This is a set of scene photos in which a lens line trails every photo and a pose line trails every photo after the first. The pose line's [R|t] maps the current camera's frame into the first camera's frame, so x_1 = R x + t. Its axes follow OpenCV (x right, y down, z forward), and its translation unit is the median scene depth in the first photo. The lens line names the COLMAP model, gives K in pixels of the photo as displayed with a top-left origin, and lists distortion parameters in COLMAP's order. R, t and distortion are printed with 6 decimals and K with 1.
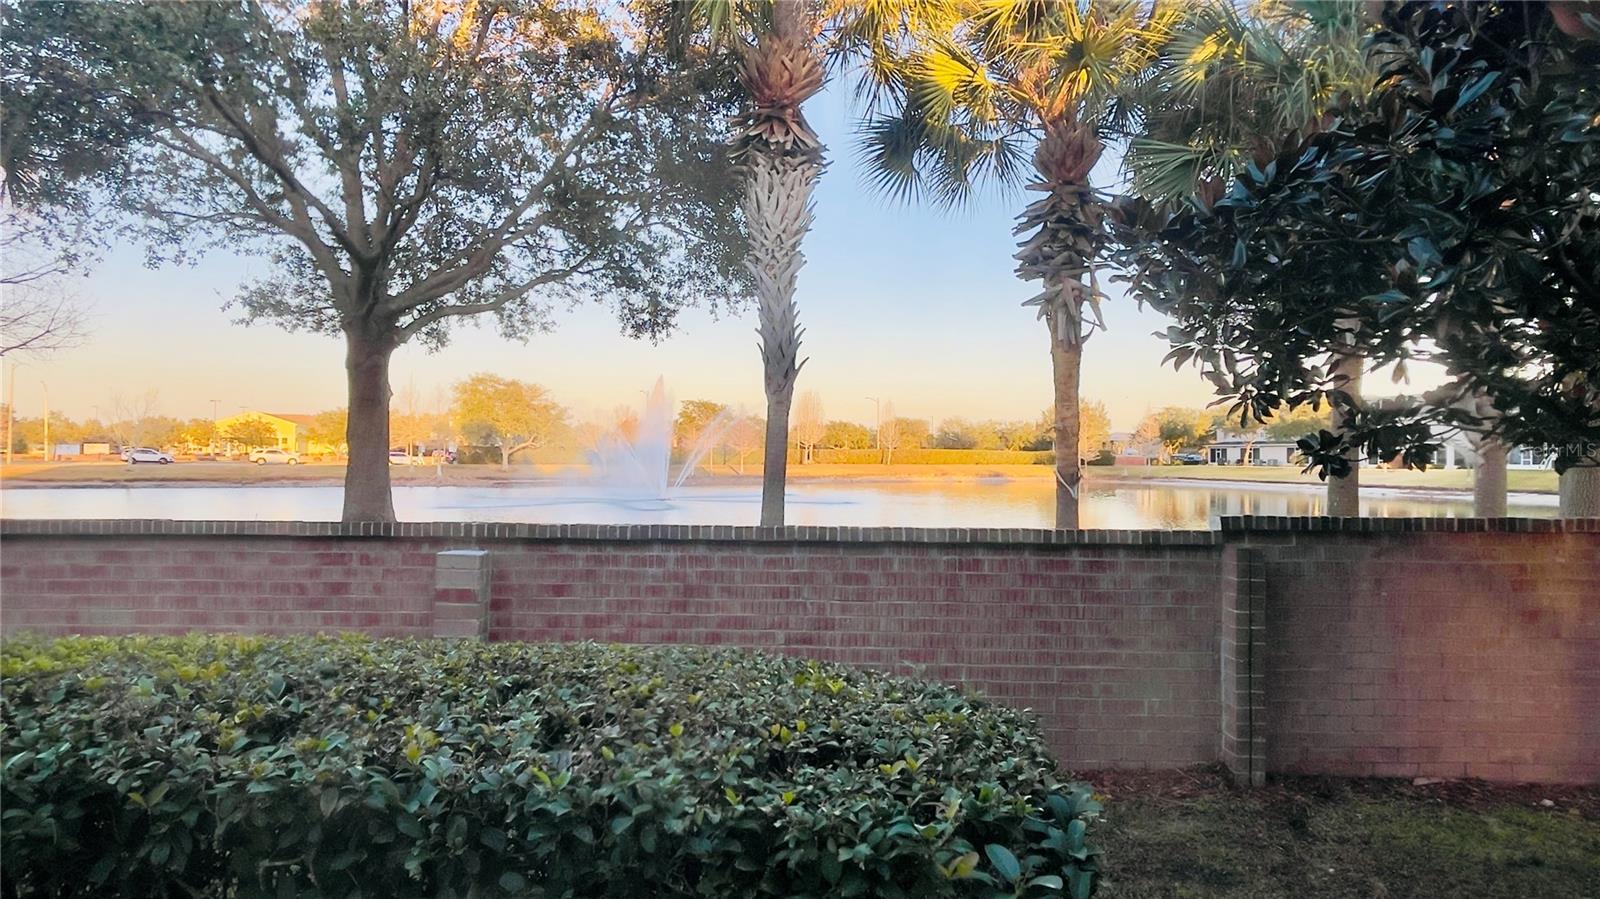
lens RADIAL K [[957.9, 0, 789.3], [0, 957.9, 451.0], [0, 0, 1]] dist [-0.019027, -0.002206]
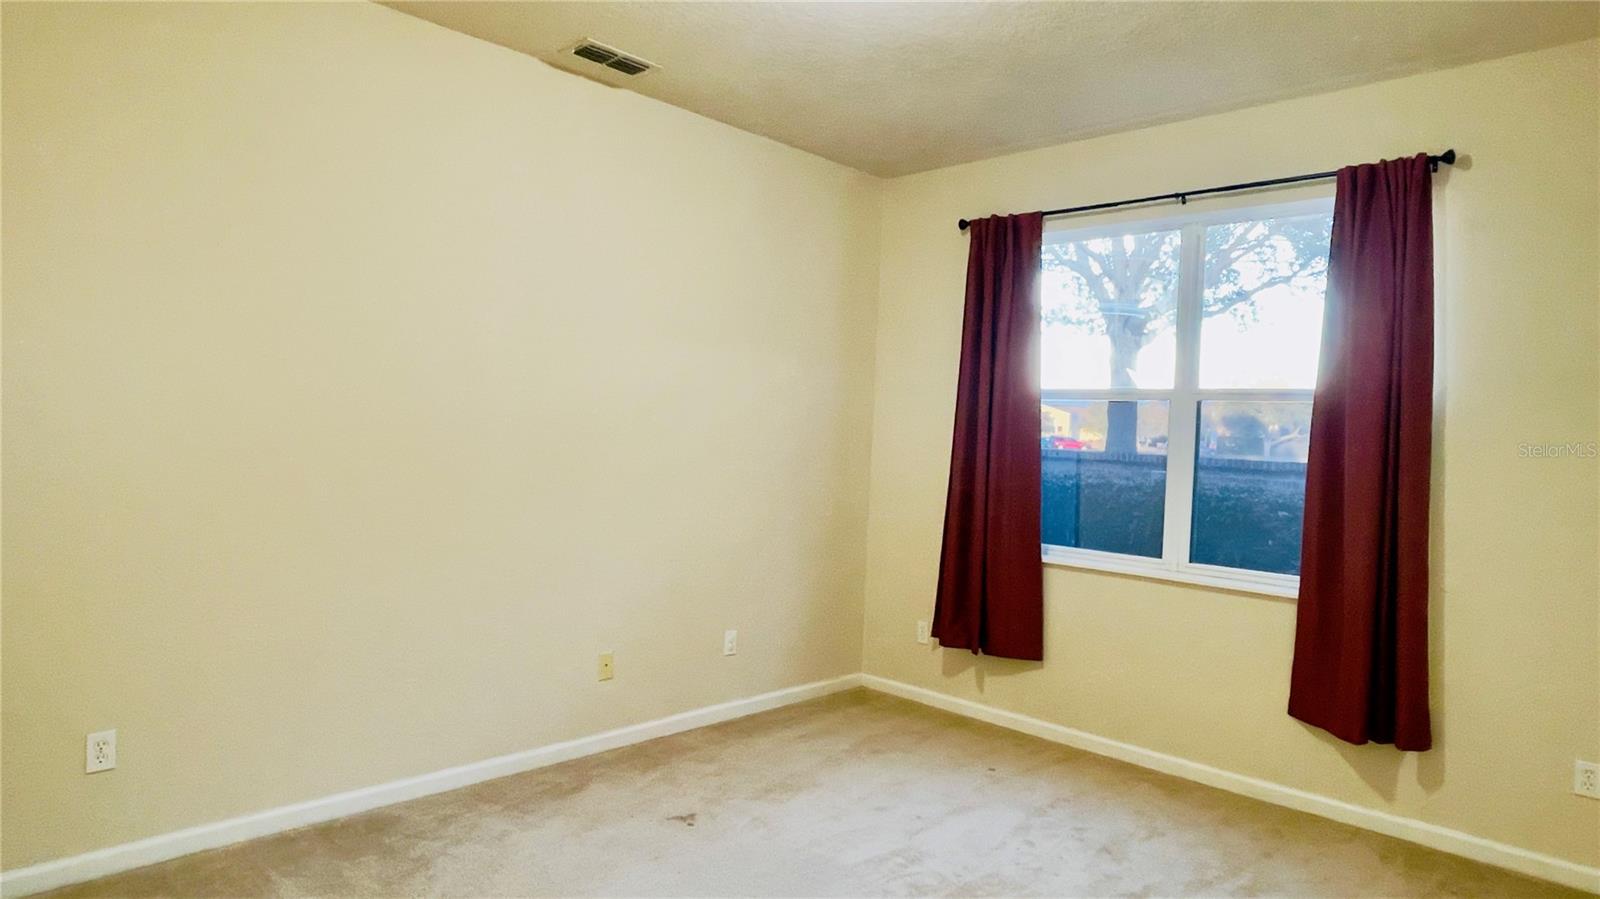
lens RADIAL K [[957.9, 0, 794.5], [0, 957.9, 444.1], [0, 0, 1]] dist [-0.019027, -0.002206]
pose [[0.726646, 0.029854, -0.686363, 0.202038], [-0.029233, 0.999494, 0.012525, 0.033449], [0.686390, 0.010963, 0.727151, -0.405872]]
